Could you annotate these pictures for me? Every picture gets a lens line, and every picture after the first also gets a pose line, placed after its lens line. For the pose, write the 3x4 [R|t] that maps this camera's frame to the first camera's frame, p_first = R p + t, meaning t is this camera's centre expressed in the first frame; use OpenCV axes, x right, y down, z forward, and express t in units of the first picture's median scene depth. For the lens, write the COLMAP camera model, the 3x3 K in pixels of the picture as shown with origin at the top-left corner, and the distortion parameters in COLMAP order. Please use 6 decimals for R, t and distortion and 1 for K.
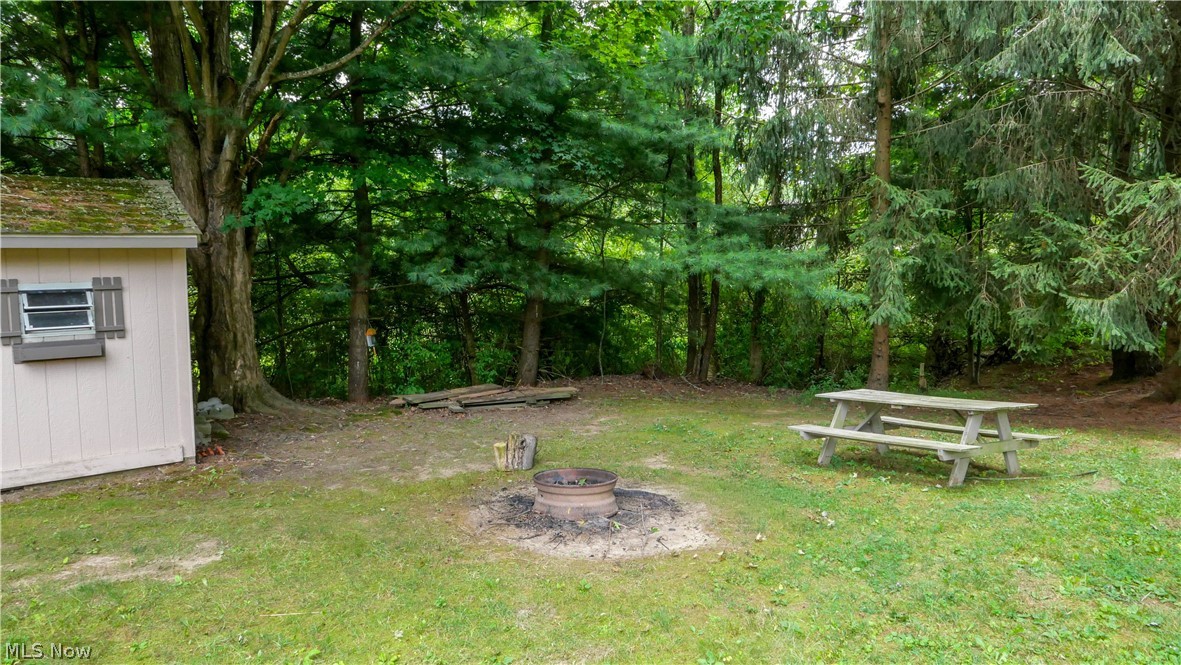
lens RADIAL K [[784.5, 0, 590.5], [0, 784.5, 332.5], [0, 0, 1]] dist [0.004377, 0.002731]
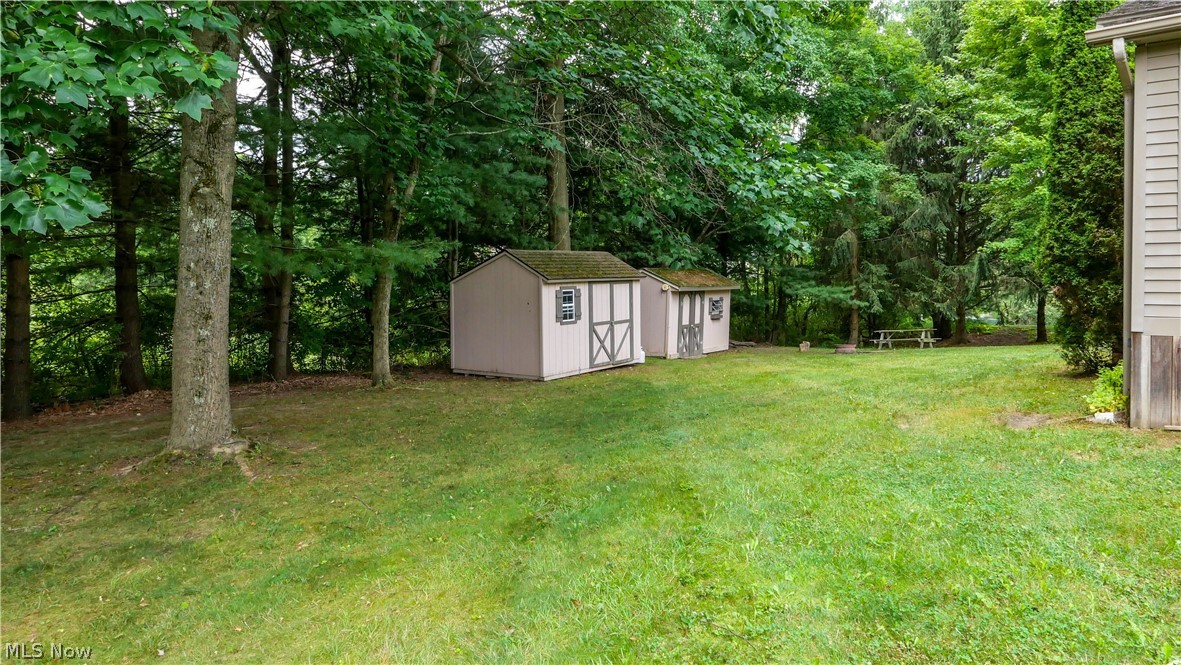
lens RADIAL K [[784.5, 0, 590.5], [0, 784.5, 332.5], [0, 0, 1]] dist [0.004377, 0.002731]
pose [[0.952388, -0.038455, 0.302453, -2.348647], [0.051133, 0.998109, -0.034109, 0.194785], [-0.300569, 0.047950, 0.952554, -2.387090]]
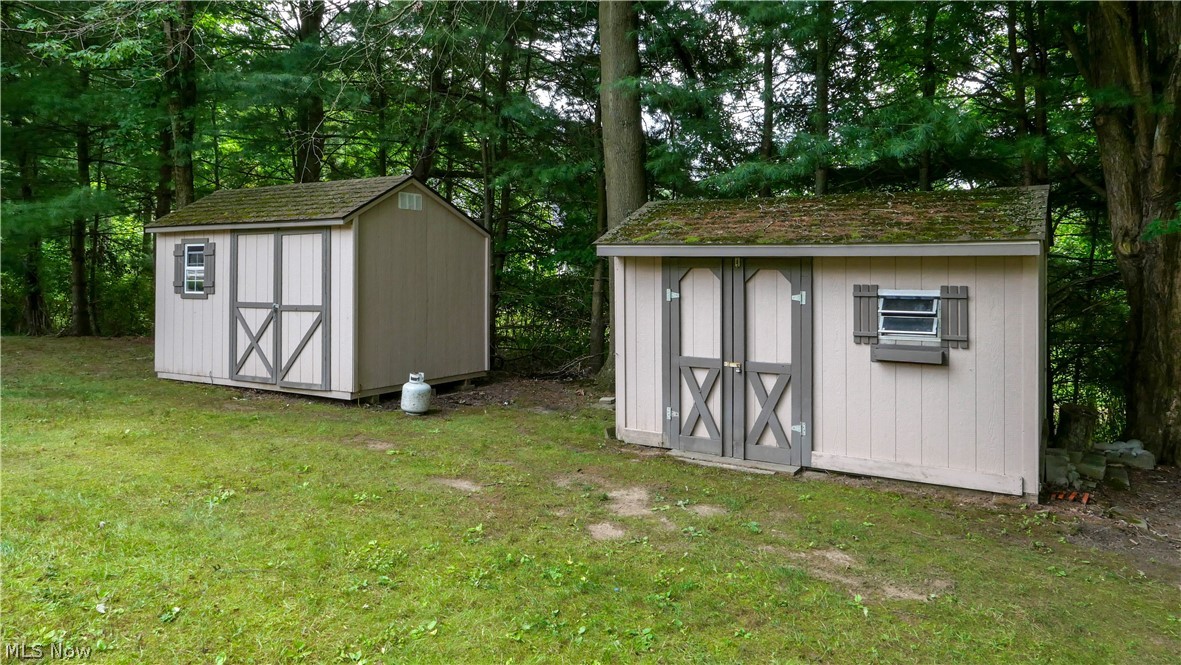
lens RADIAL K [[808.4, 0, 590.7], [0, 808.4, 259.5], [0, 0, 1]] dist [0.008216, 0.002475]
pose [[0.351146, -0.009524, -0.936272, 0.180018], [-0.105269, 0.993207, -0.049584, -0.004499], [0.930384, 0.115972, 0.347758, 0.212954]]
